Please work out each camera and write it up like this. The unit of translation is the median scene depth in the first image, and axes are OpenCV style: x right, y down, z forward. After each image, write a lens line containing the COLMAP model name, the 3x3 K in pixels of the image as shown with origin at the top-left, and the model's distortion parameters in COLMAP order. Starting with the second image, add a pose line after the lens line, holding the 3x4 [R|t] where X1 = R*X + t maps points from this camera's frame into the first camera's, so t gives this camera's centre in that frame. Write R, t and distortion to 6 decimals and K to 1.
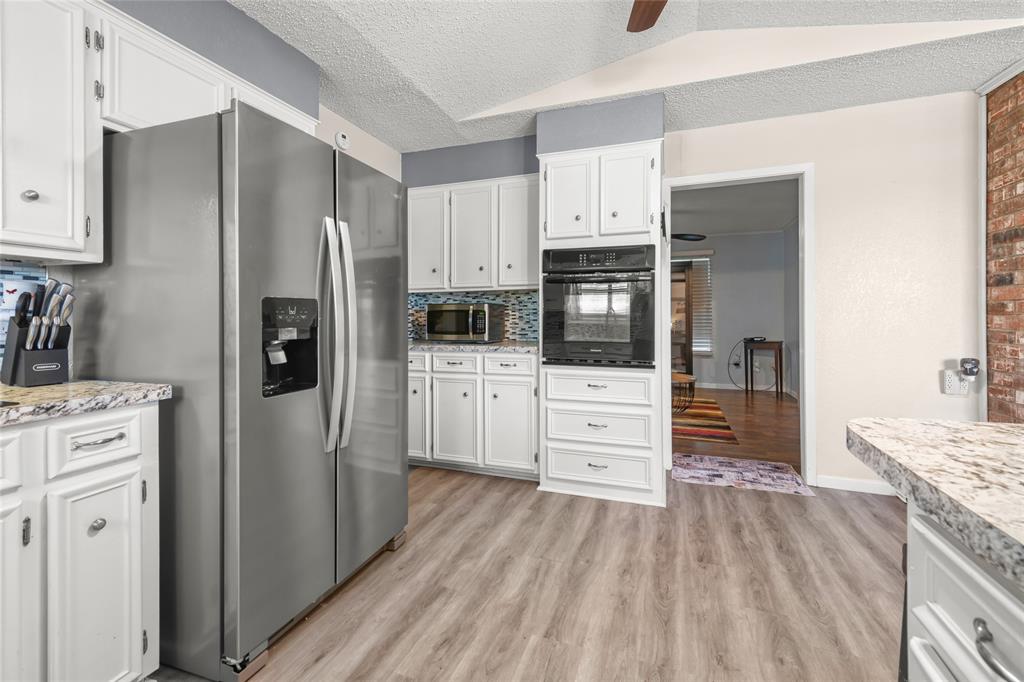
lens RADIAL K [[441.4, 0, 511.6], [0, 441.4, 316.1], [0, 0, 1]] dist [0.017295, -0.003930]
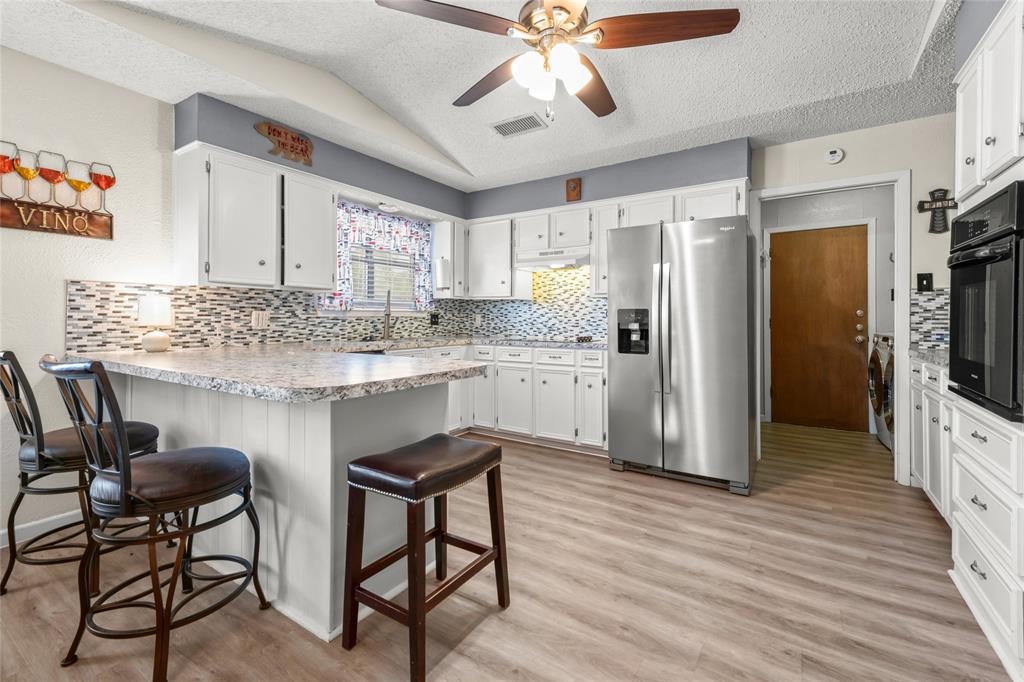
lens RADIAL K [[441.4, 0, 513.6], [0, 441.4, 319.3], [0, 0, 1]] dist [0.017295, -0.003930]
pose [[-0.241393, 0.007565, -0.970398, 0.977679], [-0.000980, 0.999967, 0.008039, -0.005945], [0.970427, 0.002891, -0.241378, 0.559306]]
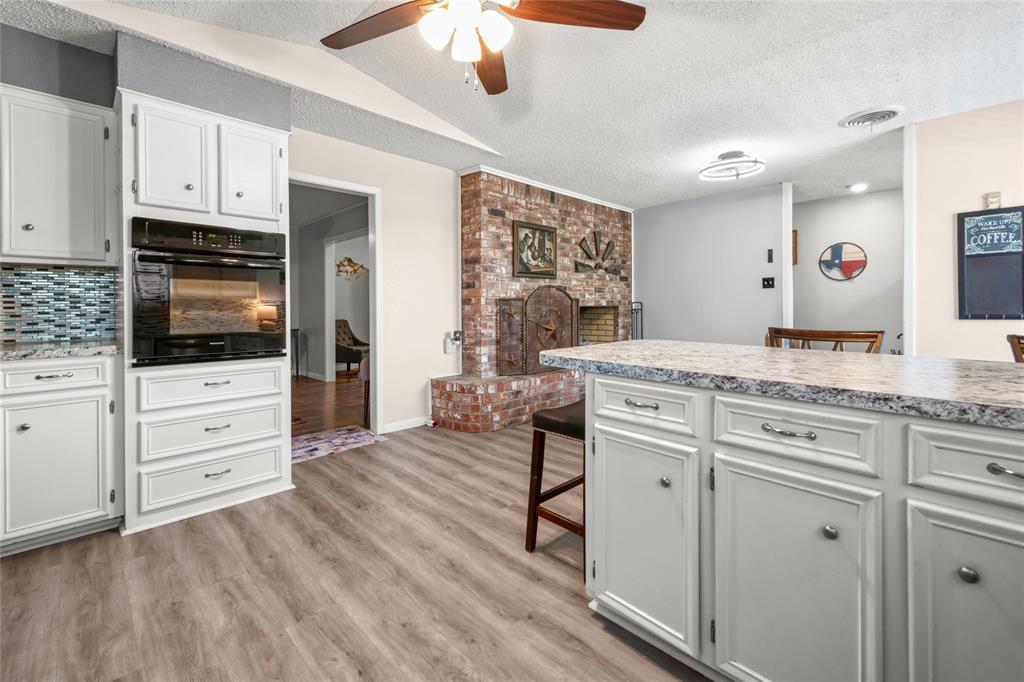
lens RADIAL K [[441.4, 0, 531.8], [0, 441.4, 309.7], [0, 0, 1]] dist [0.017295, -0.003930]
pose [[0.408791, -0.005043, 0.912614, -0.379028], [0.000153, 0.999985, 0.005458, 0.005972], [-0.912628, -0.002092, 0.408786, 0.064052]]
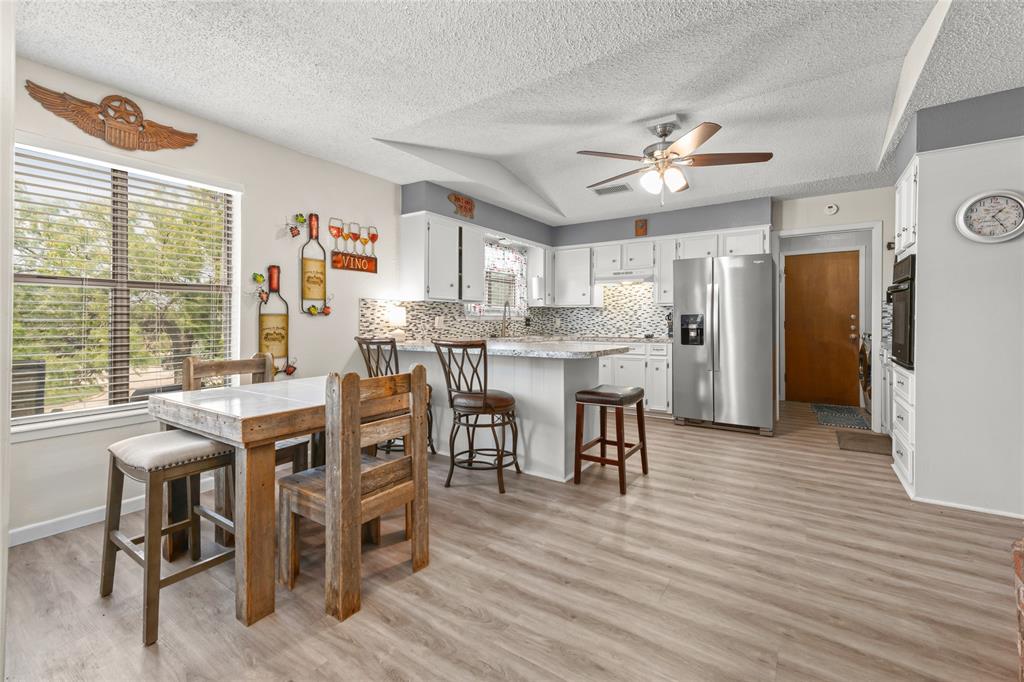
lens RADIAL K [[441.4, 0, 511.4], [0, 441.4, 325.2], [0, 0, 1]] dist [0.017295, -0.003930]
pose [[-0.260279, 0.013787, -0.965435, 1.645000], [0.000272, 0.999899, 0.014205, -0.008177], [0.965533, 0.003435, -0.260256, 0.343293]]
